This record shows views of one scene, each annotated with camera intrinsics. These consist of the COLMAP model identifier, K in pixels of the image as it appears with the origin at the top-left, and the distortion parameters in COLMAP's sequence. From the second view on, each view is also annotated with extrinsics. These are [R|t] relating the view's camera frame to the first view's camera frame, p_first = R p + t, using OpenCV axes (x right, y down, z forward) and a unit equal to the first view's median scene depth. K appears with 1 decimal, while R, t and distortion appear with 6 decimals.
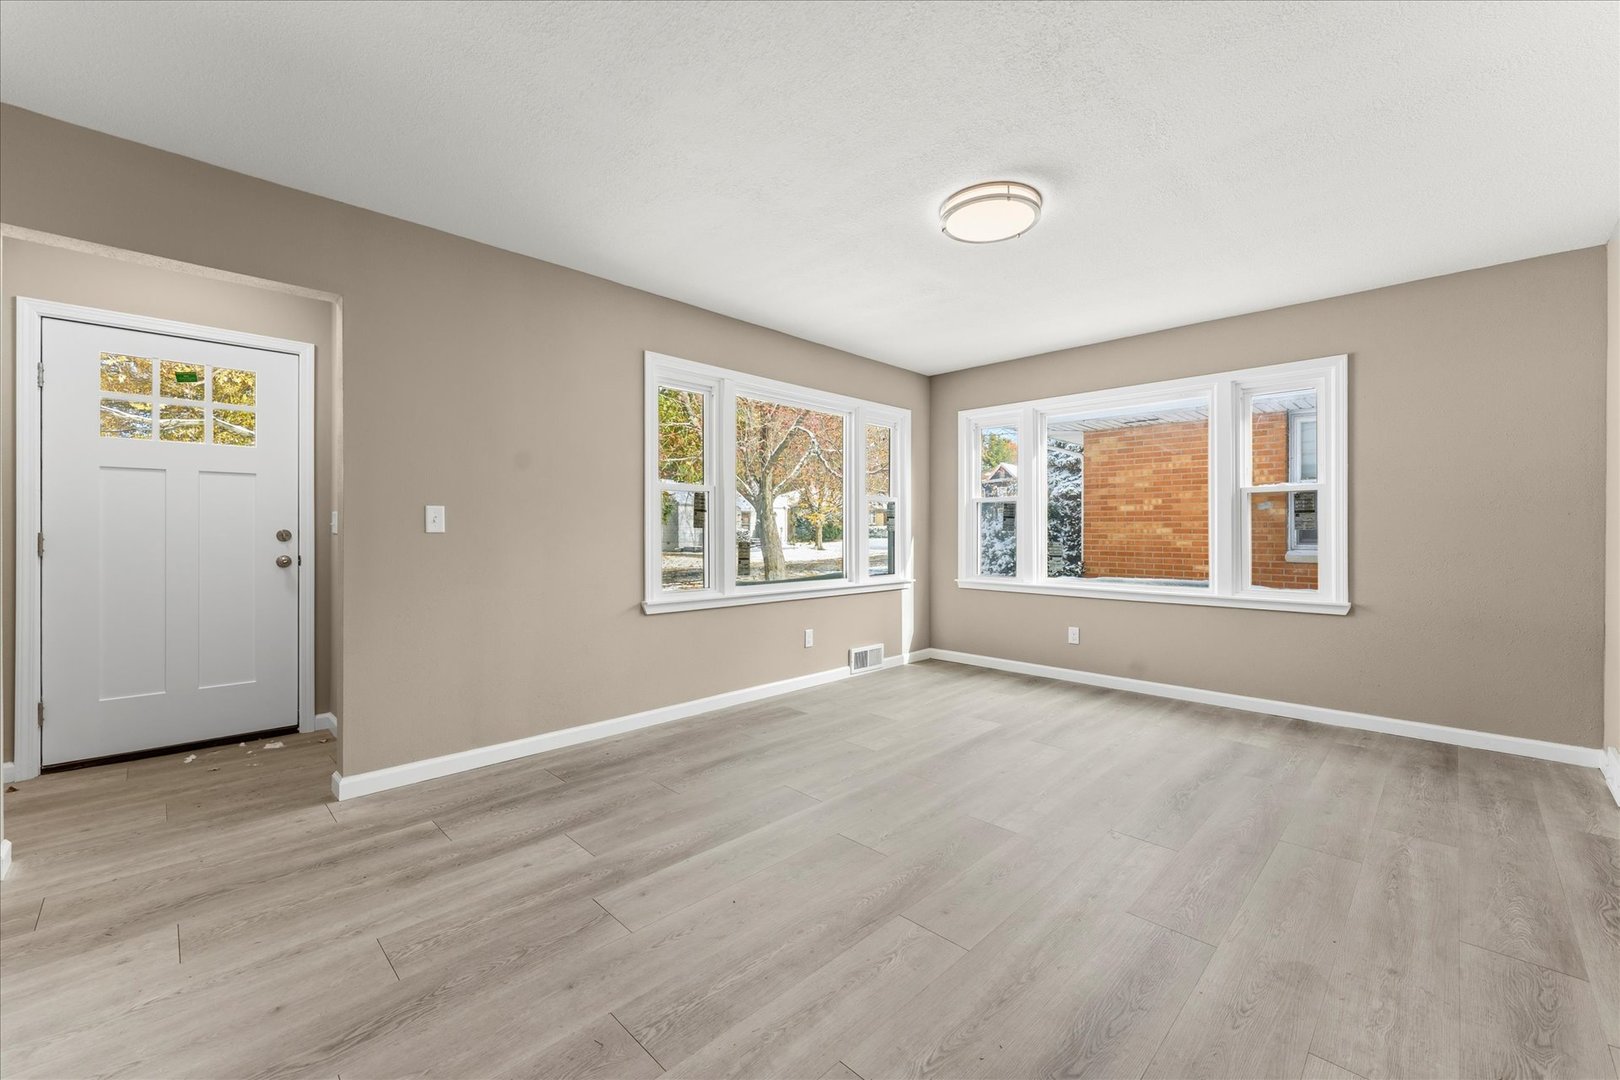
lens RADIAL K [[646.7, 0, 806.4], [0, 646.7, 535.6], [0, 0, 1]] dist [0.000249, -0.000565]
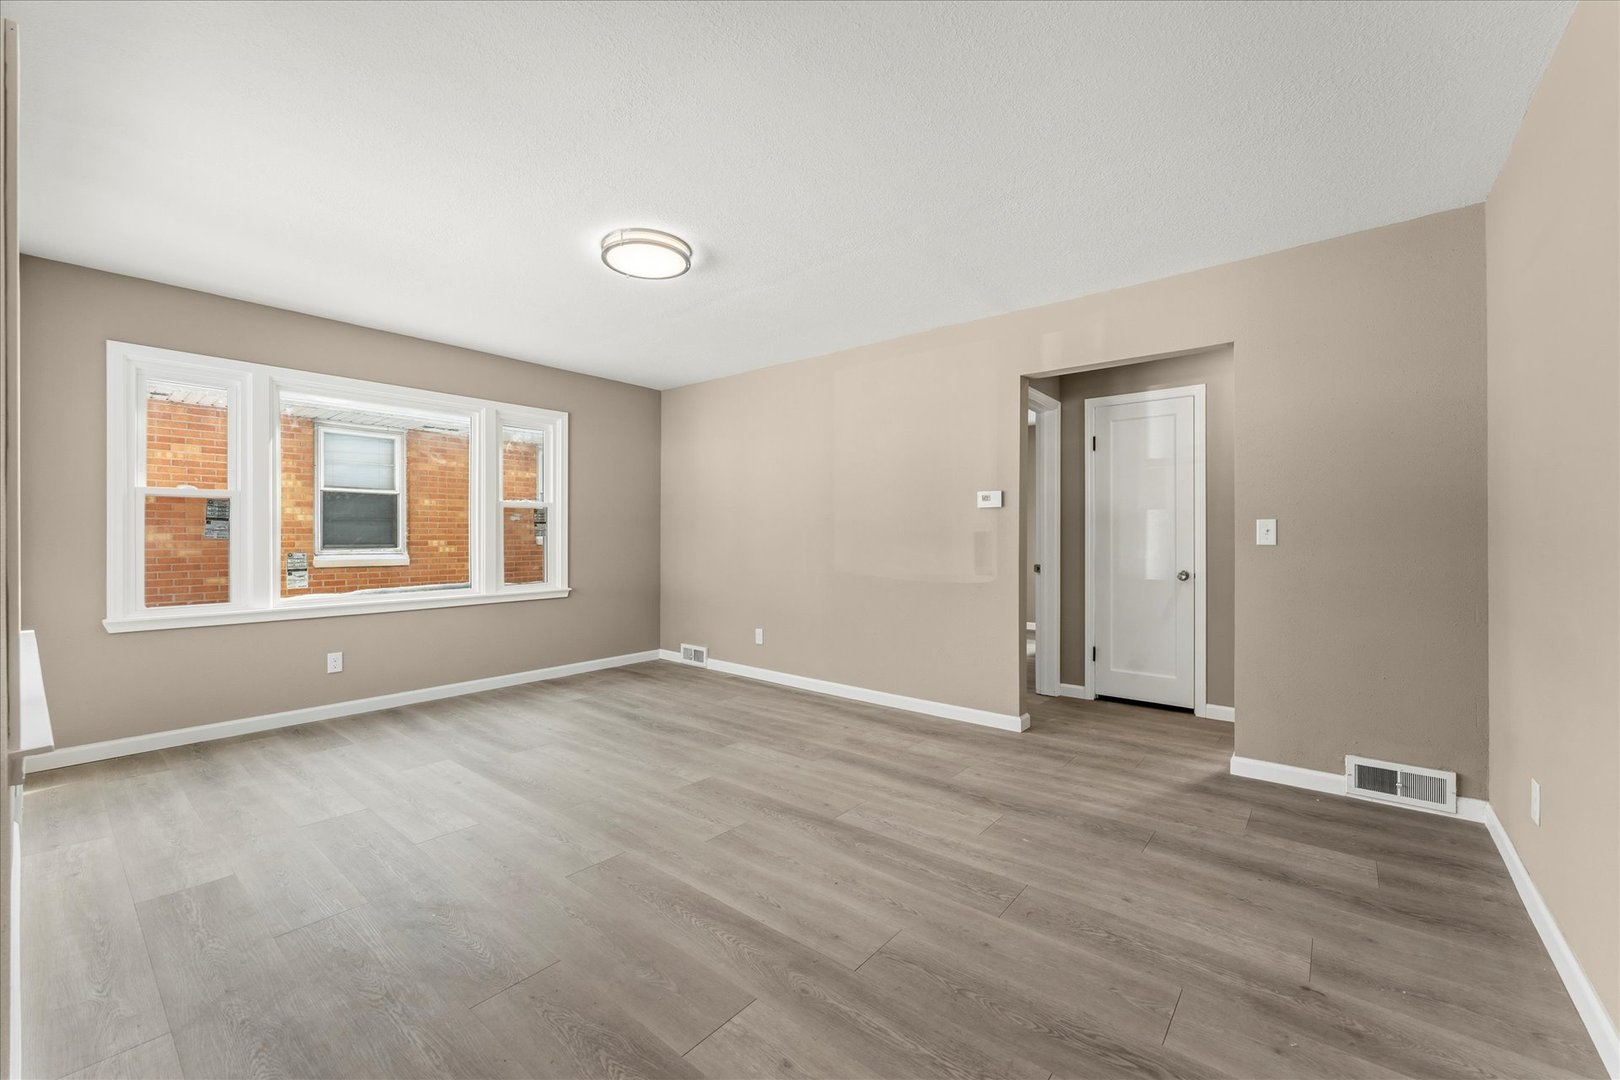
lens RADIAL K [[646.7, 0, 810.1], [0, 646.7, 535.2], [0, 0, 1]] dist [0.000249, -0.000565]
pose [[-0.093787, 0.000201, 0.995592, -0.611254], [0.007707, 0.999970, 0.000525, -0.008458], [-0.995562, 0.007722, -0.093786, 0.588665]]
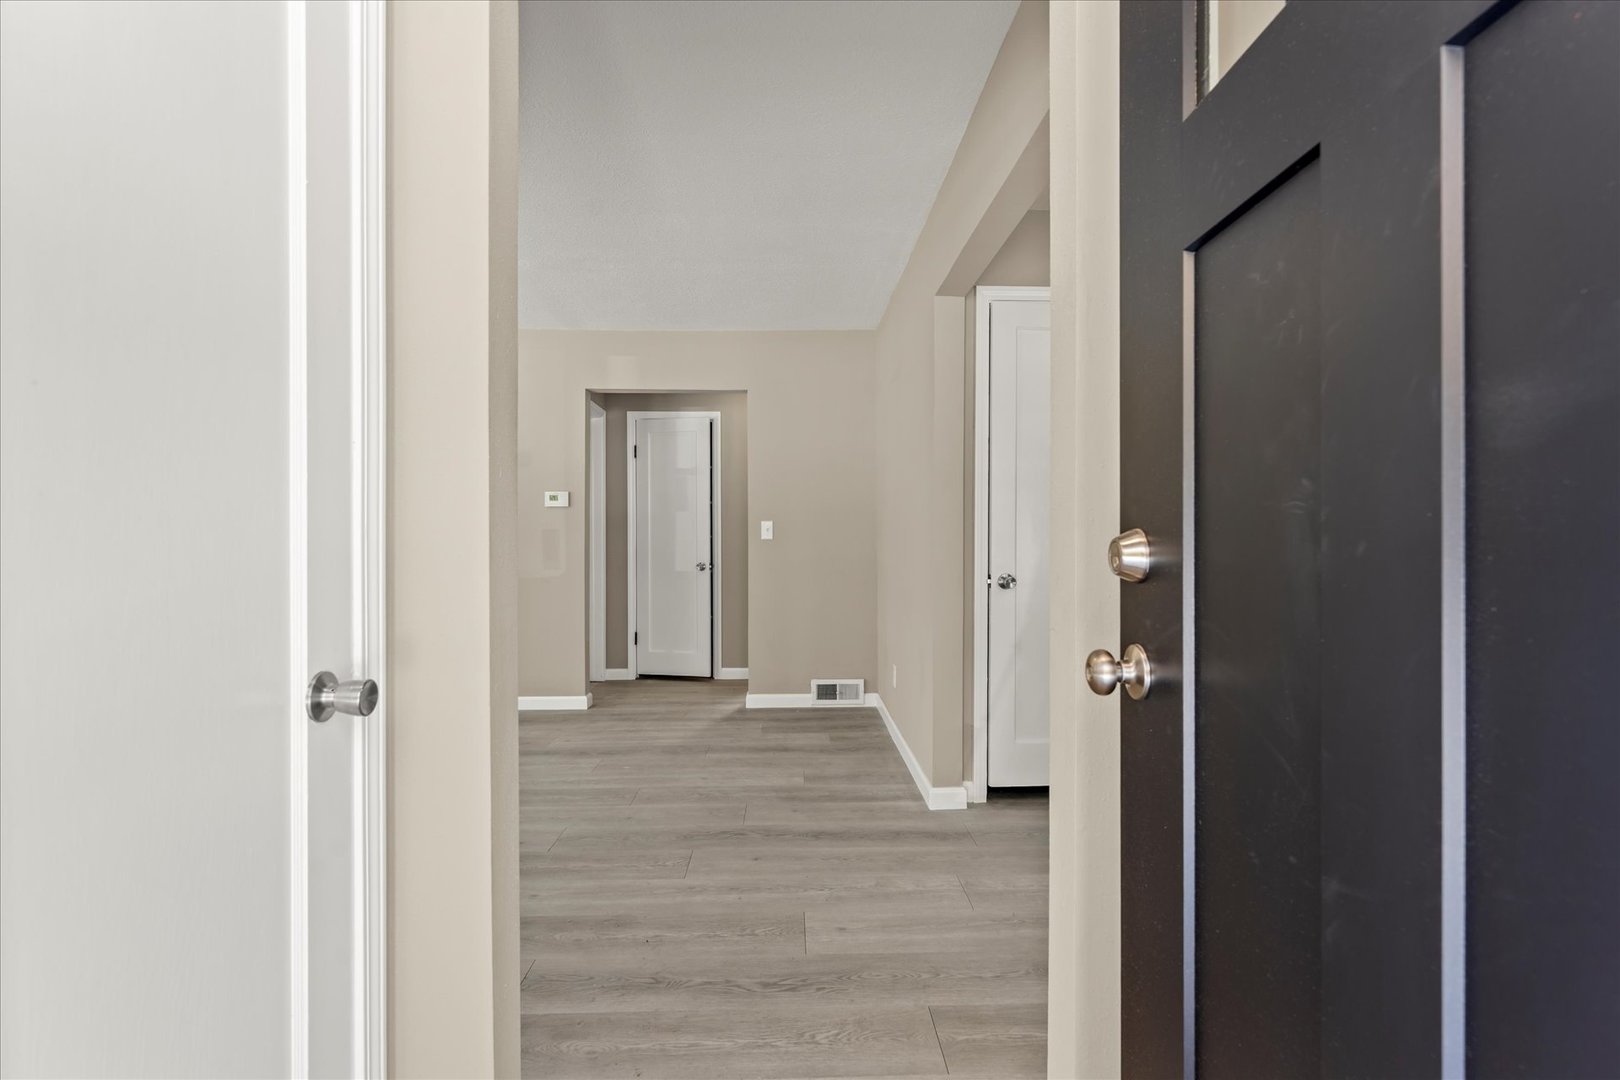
lens RADIAL K [[768.7, 0, 808.3], [0, 768.7, 540.3], [0, 0, 1]] dist [-0.000075, -0.000002]
pose [[-0.722319, -0.002236, 0.691556, -0.838319], [0.006899, 0.999922, 0.010439, -0.003220], [-0.691525, 0.012312, -0.722247, 0.862766]]
